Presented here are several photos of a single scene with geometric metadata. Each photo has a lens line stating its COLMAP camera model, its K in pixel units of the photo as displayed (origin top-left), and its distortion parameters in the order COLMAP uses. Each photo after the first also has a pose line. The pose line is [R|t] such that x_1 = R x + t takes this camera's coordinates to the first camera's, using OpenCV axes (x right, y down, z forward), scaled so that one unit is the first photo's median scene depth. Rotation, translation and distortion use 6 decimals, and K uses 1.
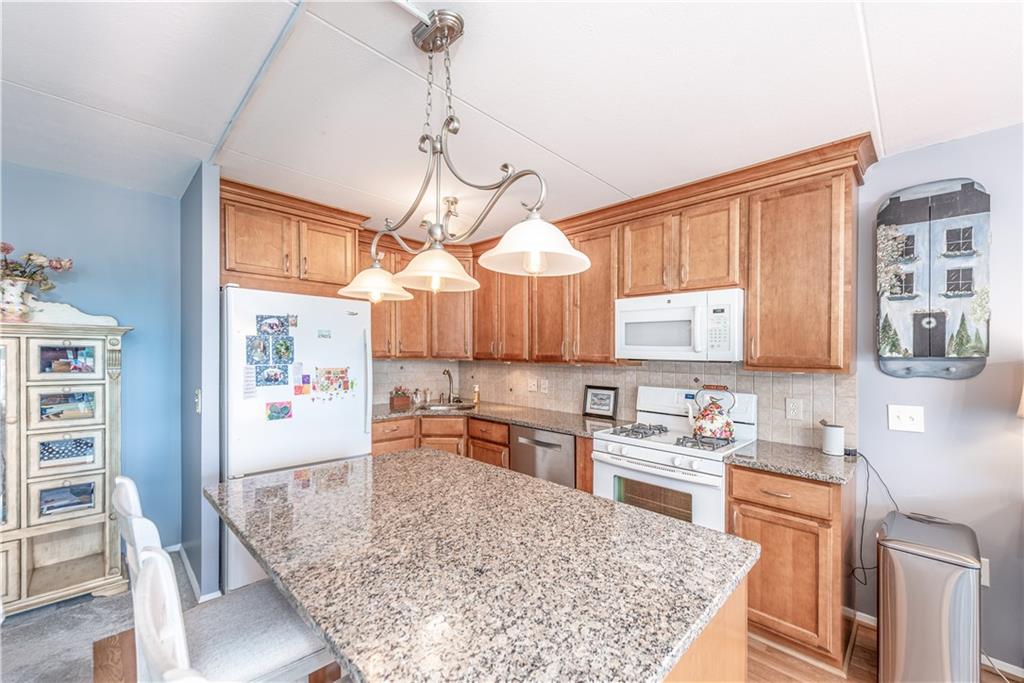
lens RADIAL K [[411.4, 0, 517.6], [0, 411.4, 348.5], [0, 0, 1]] dist [-0.001270, -0.000164]
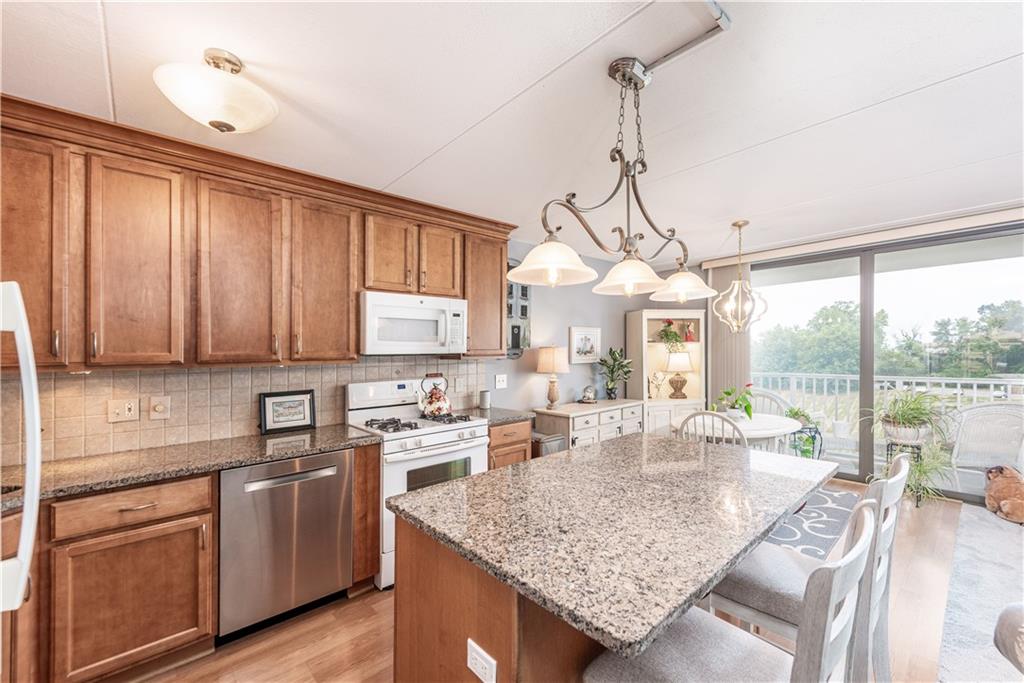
lens RADIAL K [[411.4, 0, 517.3], [0, 411.4, 343.6], [0, 0, 1]] dist [-0.001270, -0.000164]
pose [[0.058487, -0.000029, 0.998288, -0.704960], [0.000083, 1.000000, 0.000024, -0.000401], [-0.998288, 0.000082, 0.058487, 0.640381]]
